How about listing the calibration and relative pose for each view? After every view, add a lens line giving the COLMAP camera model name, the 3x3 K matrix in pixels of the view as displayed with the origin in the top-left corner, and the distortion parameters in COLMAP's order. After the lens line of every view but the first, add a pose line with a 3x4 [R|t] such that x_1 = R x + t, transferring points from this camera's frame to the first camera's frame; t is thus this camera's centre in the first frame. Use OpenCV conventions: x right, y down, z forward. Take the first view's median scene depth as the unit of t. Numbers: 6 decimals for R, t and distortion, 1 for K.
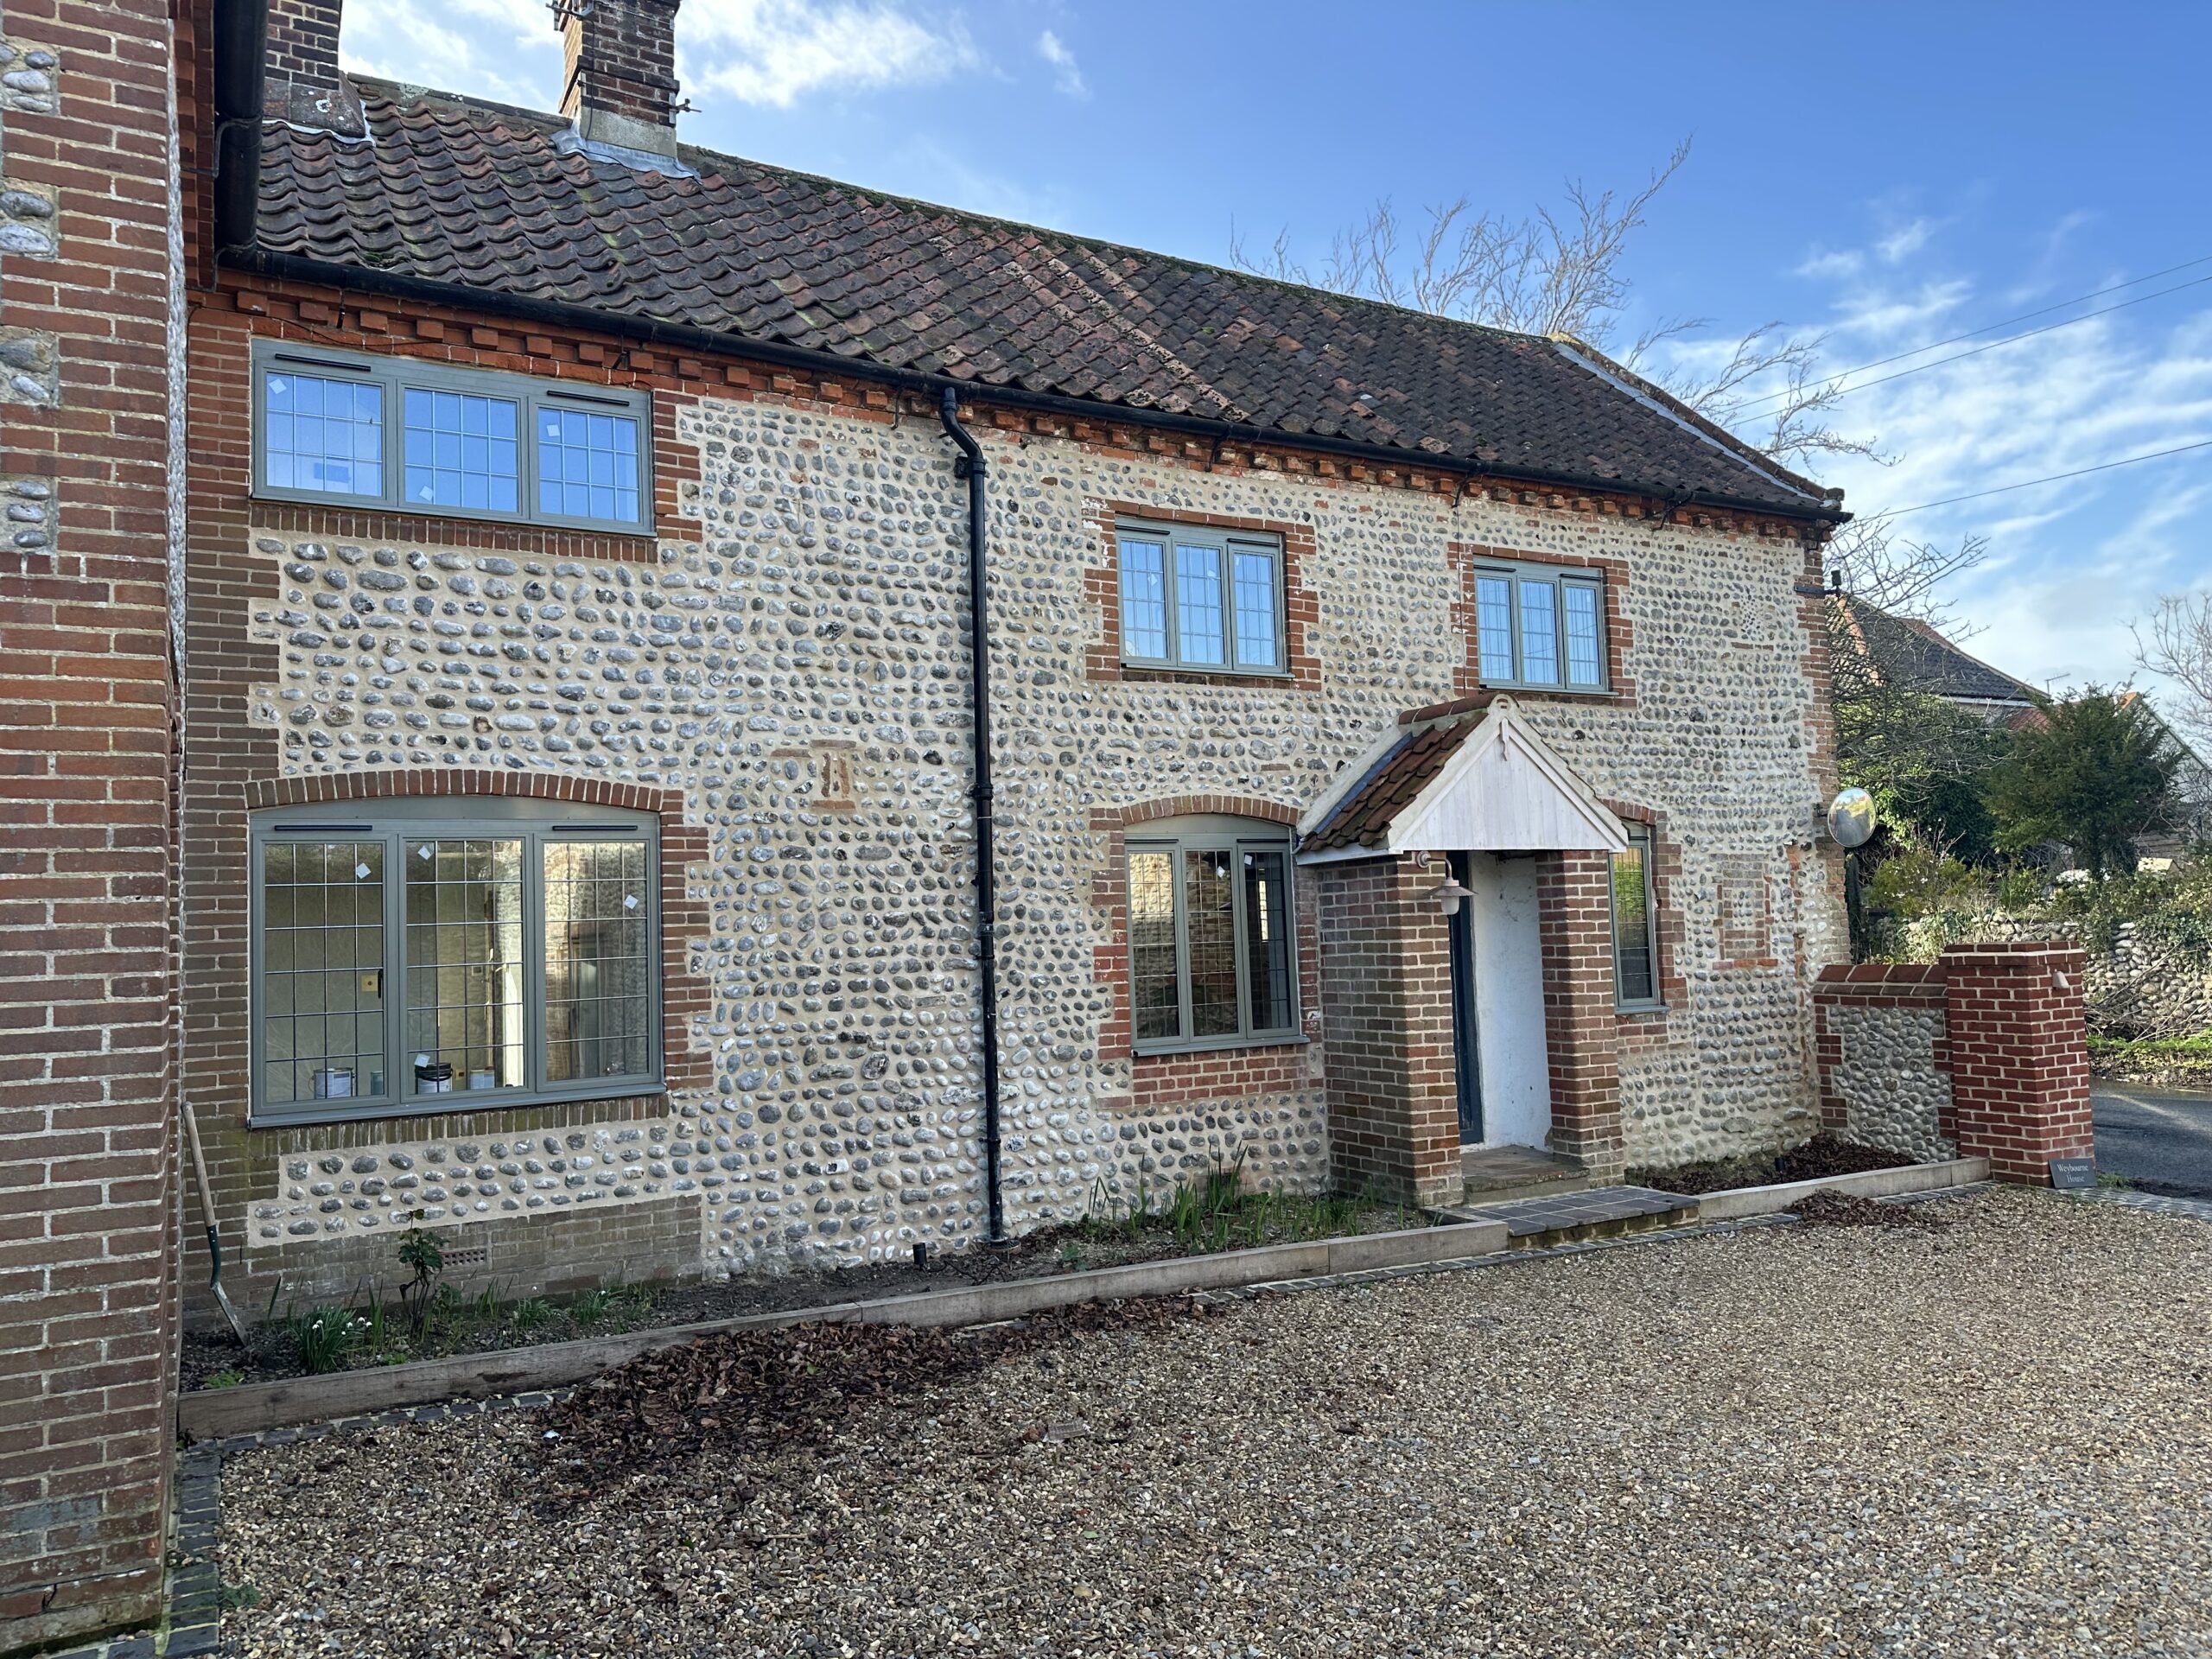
lens RADIAL K [[1562.3, 0, 1103.7], [0, 1562.3, 825.7], [0, 0, 1]] dist [0.074551, -0.008649]
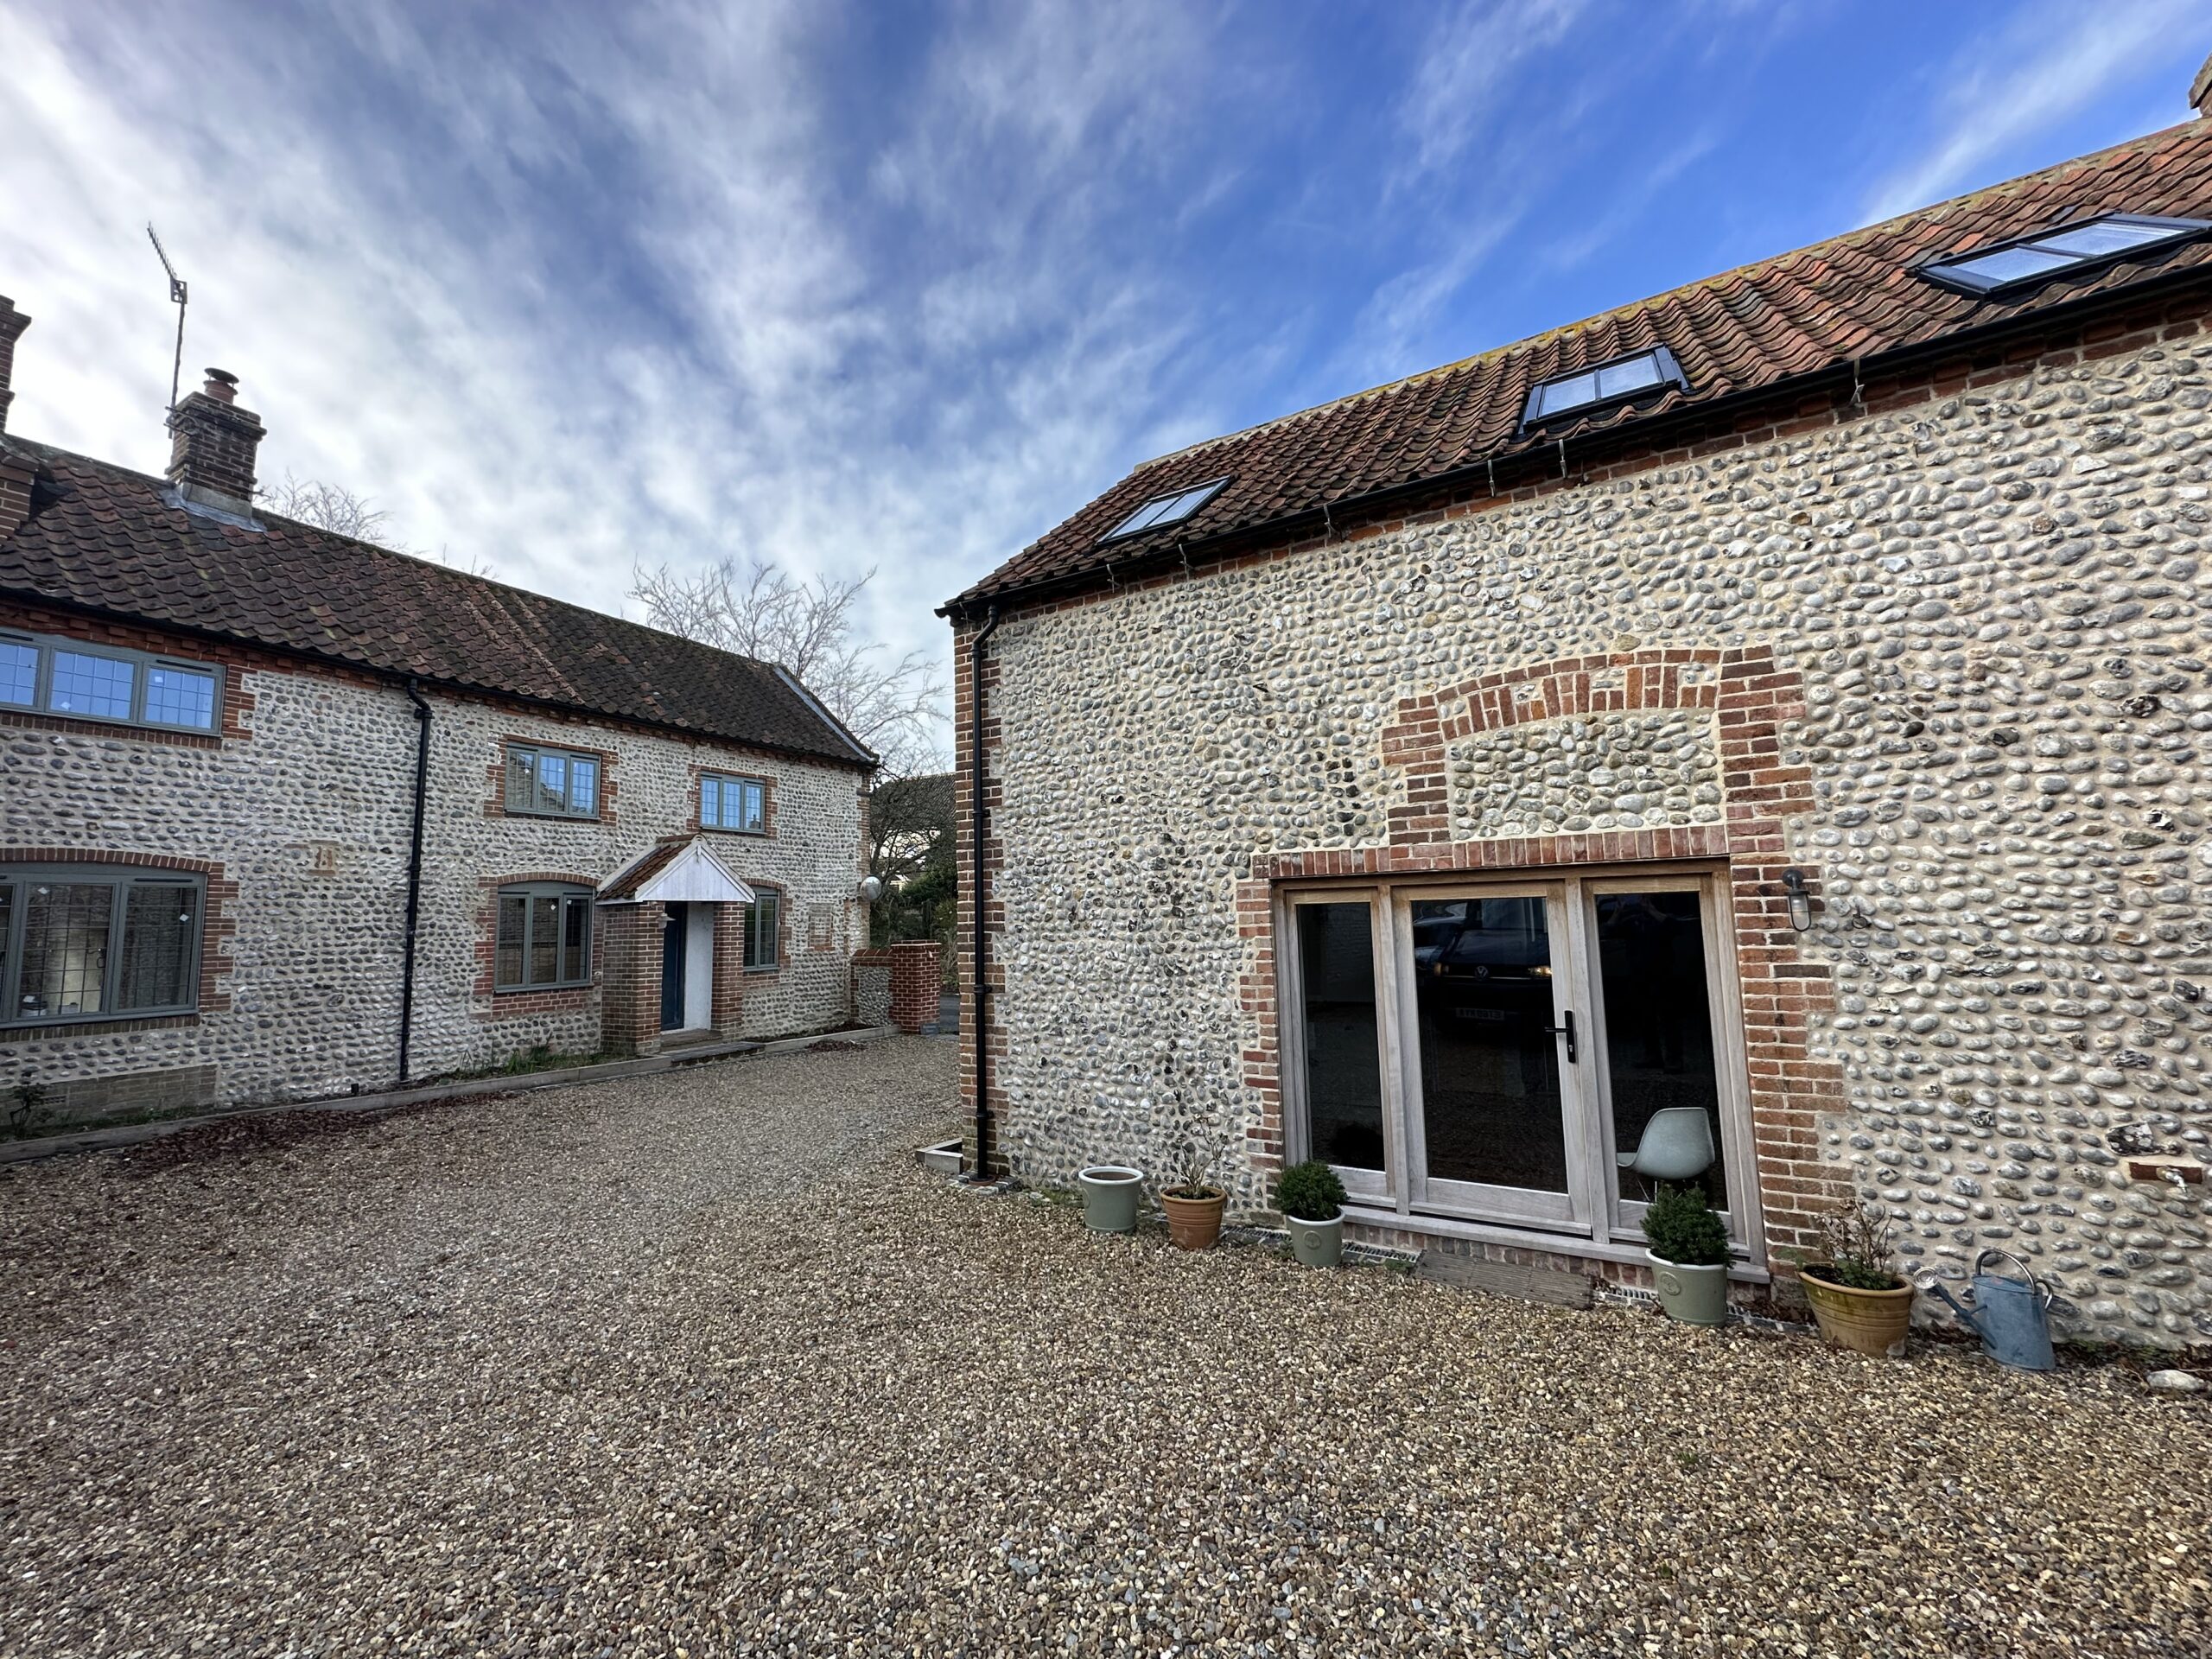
lens RADIAL K [[866.7, 0, 1107.9], [0, 866.7, 828.2], [0, 0, 1]] dist [-0.008754, 0.001285]
pose [[0.838301, 0.073202, 0.540271, 0.074415], [-0.043750, 0.996782, -0.067172, -0.038267], [-0.543449, 0.032673, 0.838806, -0.490914]]
